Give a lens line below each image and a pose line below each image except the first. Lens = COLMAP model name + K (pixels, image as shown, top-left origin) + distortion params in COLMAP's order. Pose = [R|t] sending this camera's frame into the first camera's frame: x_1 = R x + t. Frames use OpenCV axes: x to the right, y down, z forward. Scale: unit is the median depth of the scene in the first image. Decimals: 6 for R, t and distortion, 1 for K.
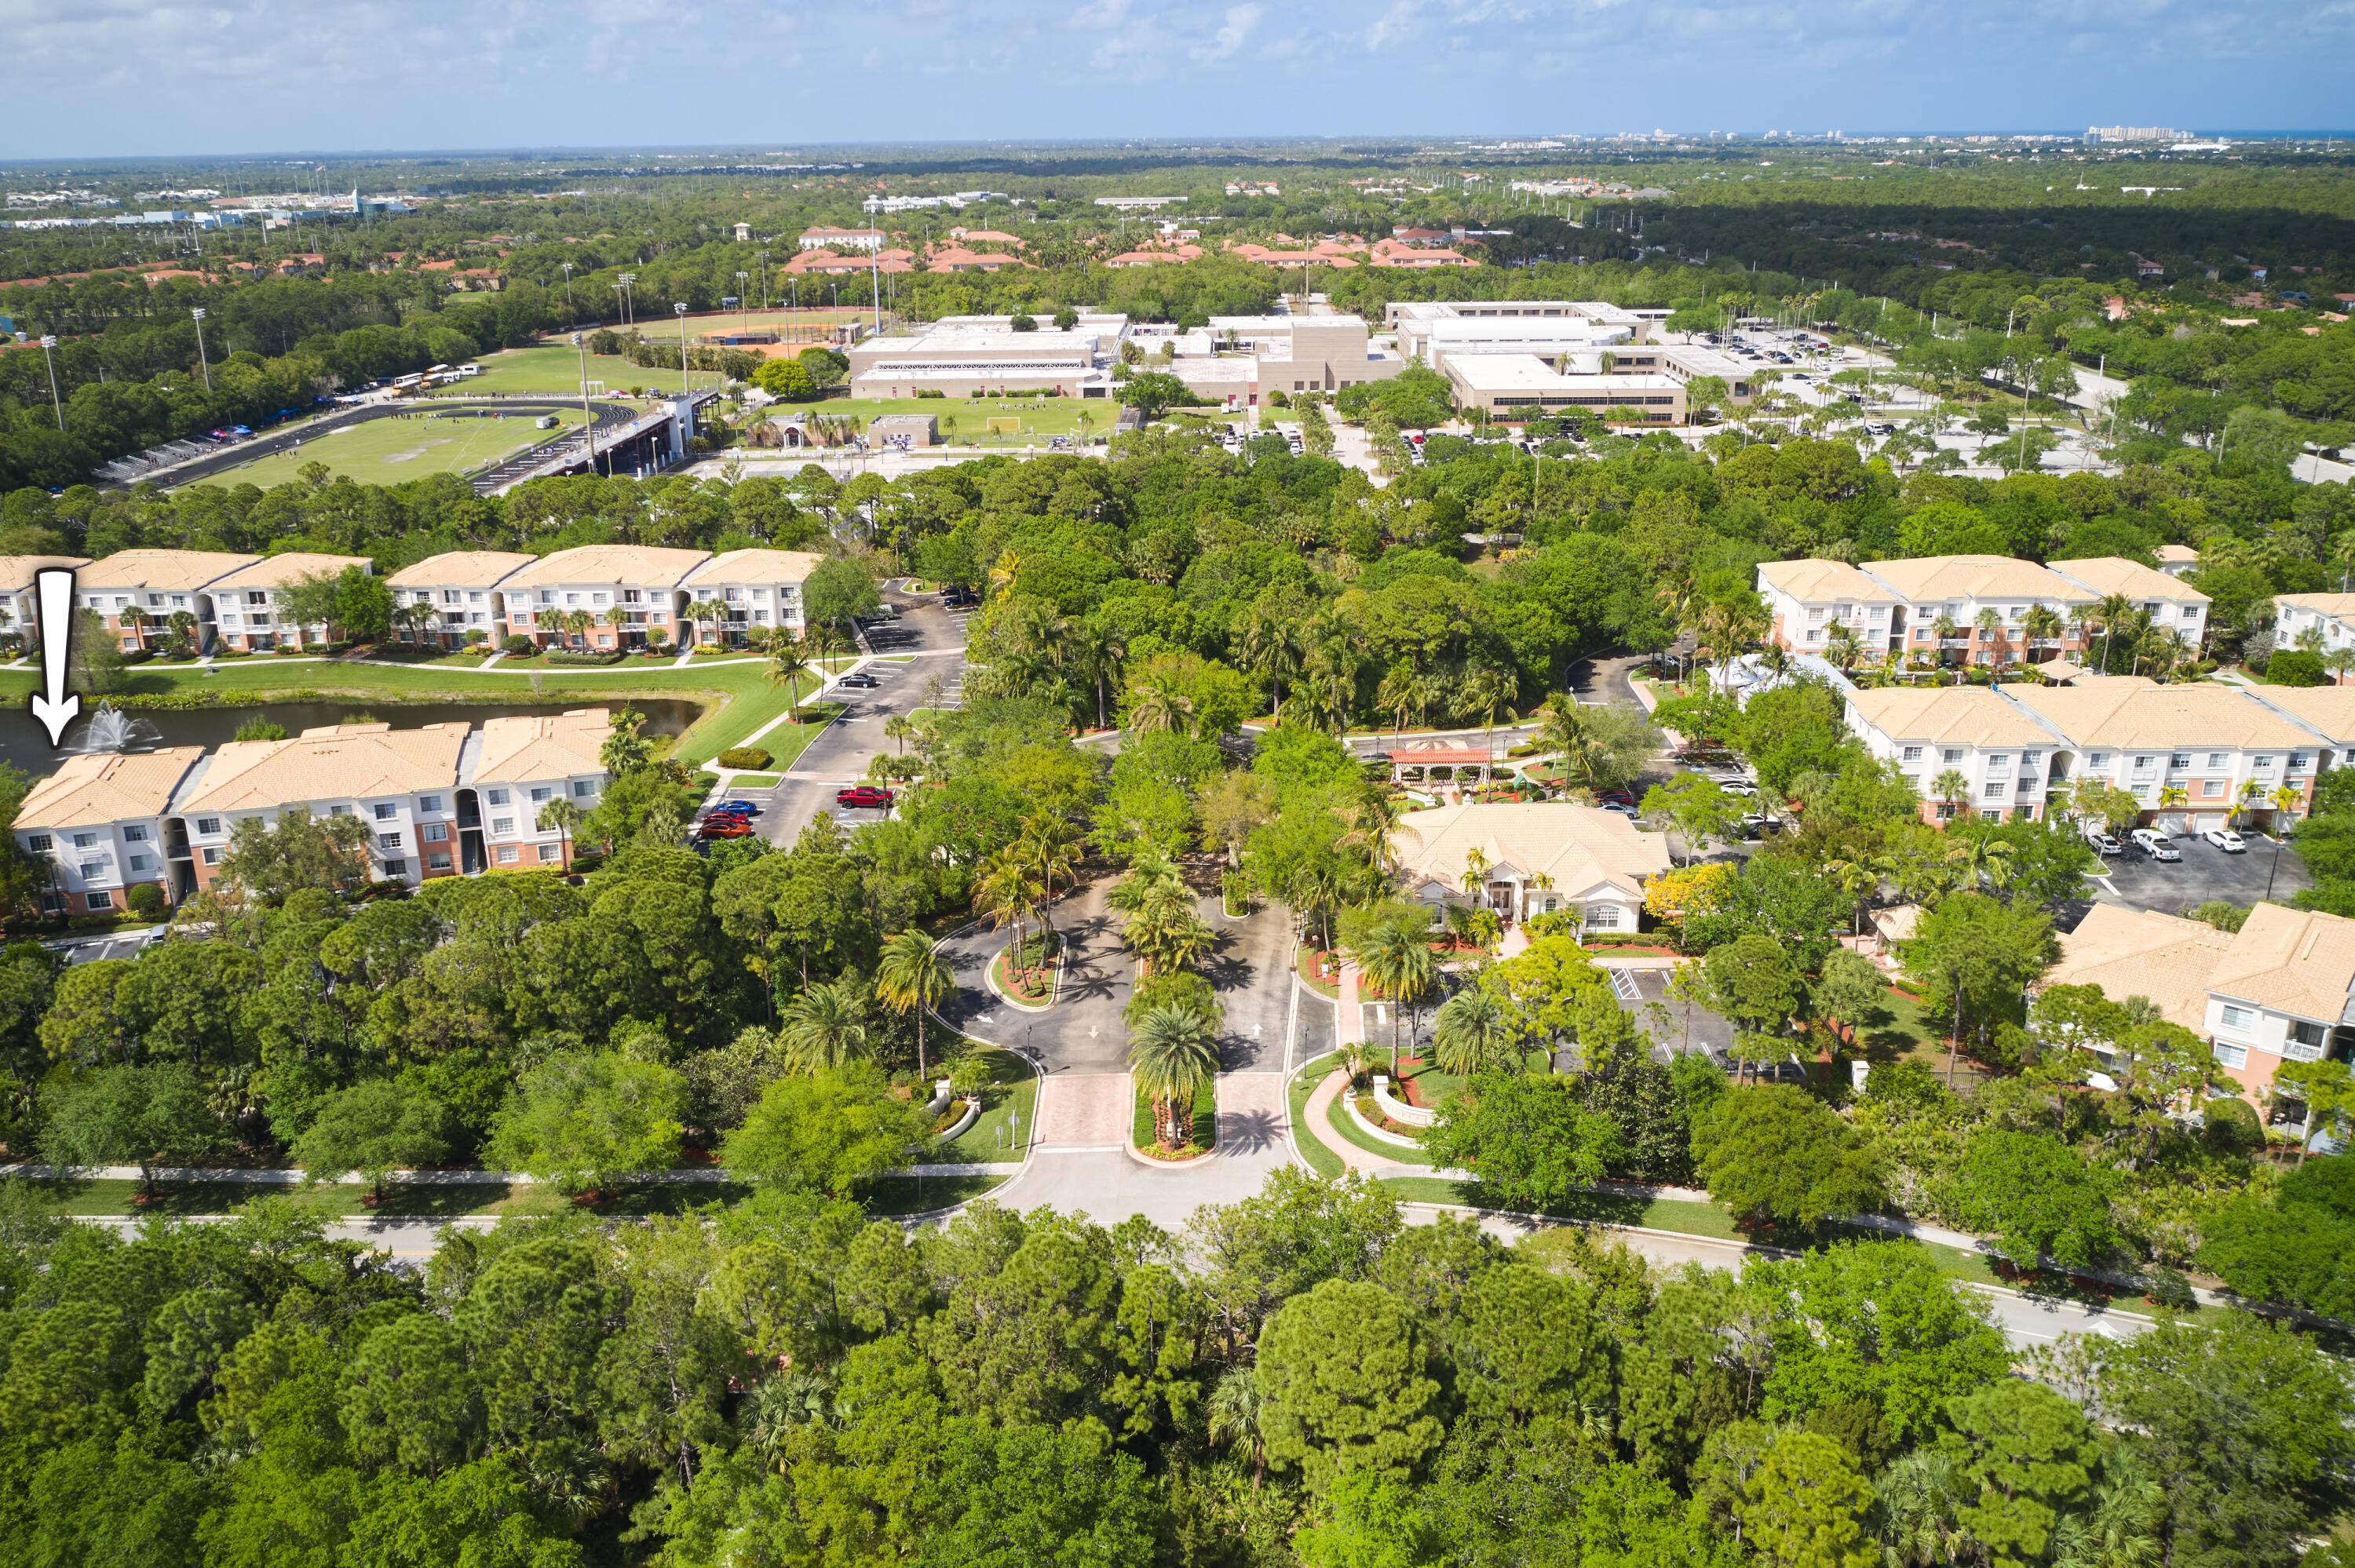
lens RADIAL K [[1799.2, 0, 1225.2], [0, 1799.2, 782.5], [0, 0, 1]] dist [-0.022677, -0.000958]
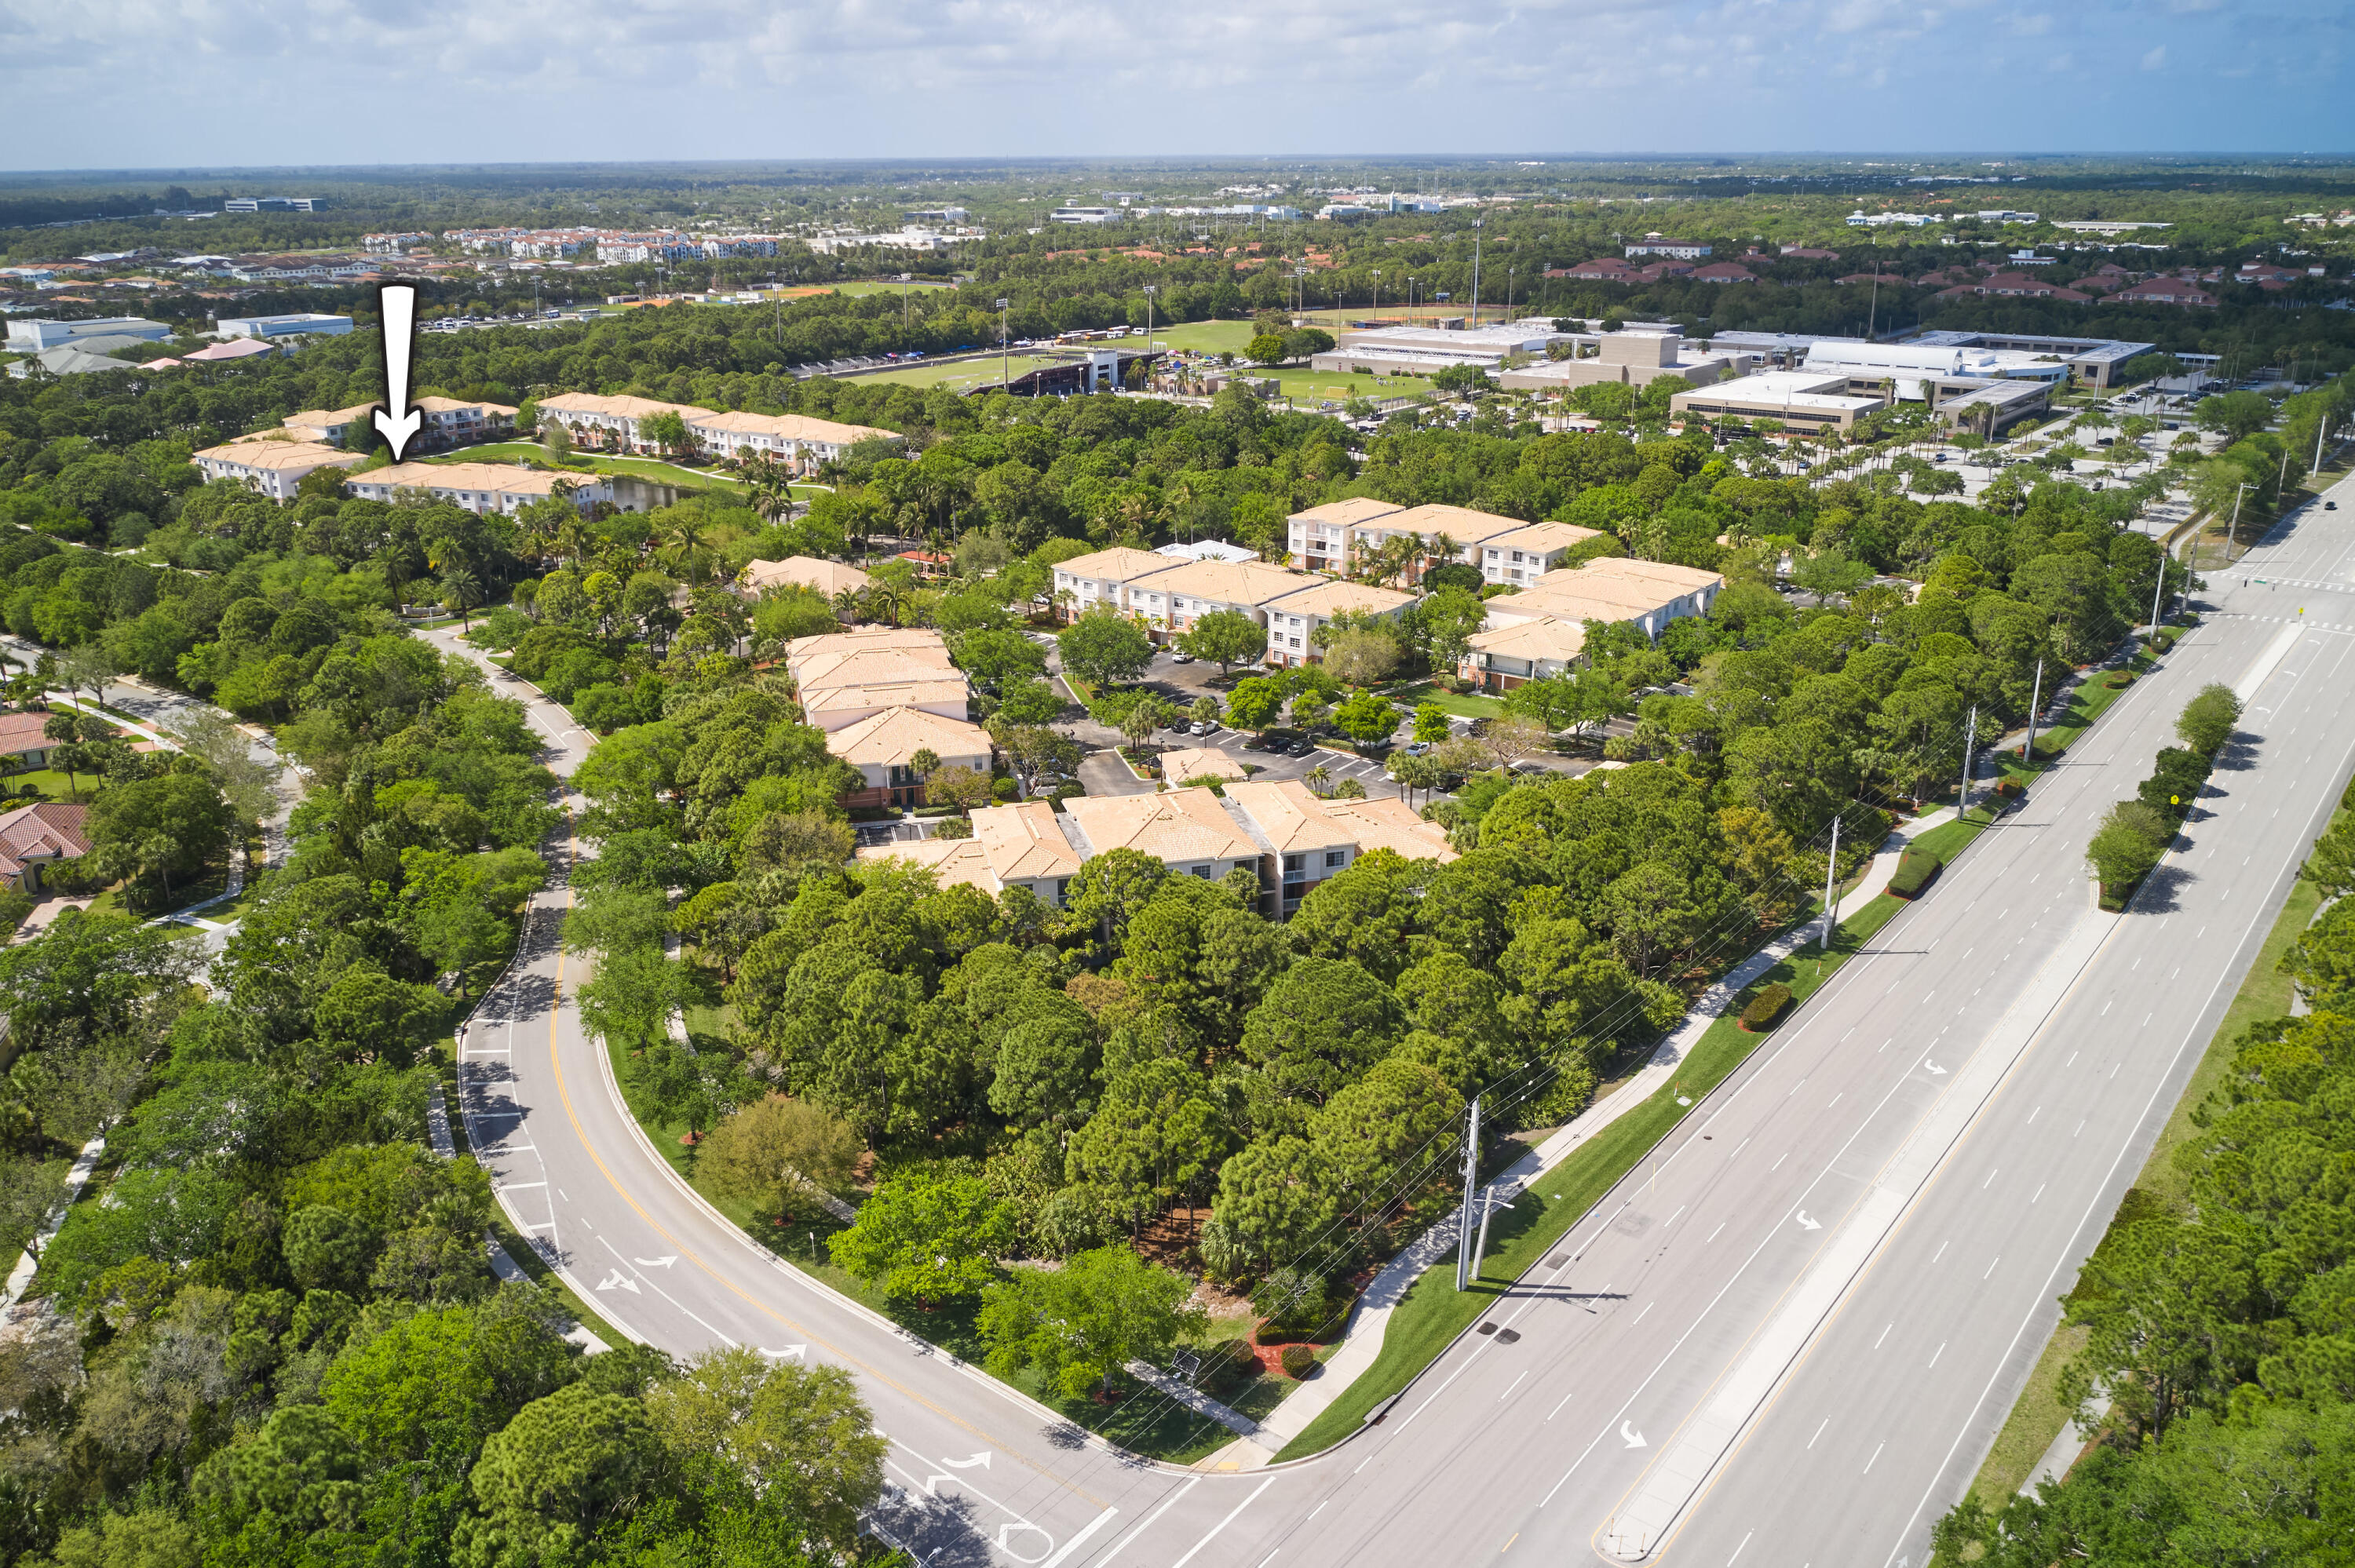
lens RADIAL K [[1799.2, 0, 1225.2], [0, 1799.2, 782.5], [0, 0, 1]] dist [-0.022677, -0.000958]
pose [[0.814762, 0.198953, -0.544593, 0.644741], [-0.200843, 0.977975, 0.056797, 0.019662], [0.543898, 0.063102, 0.836775, -0.120130]]
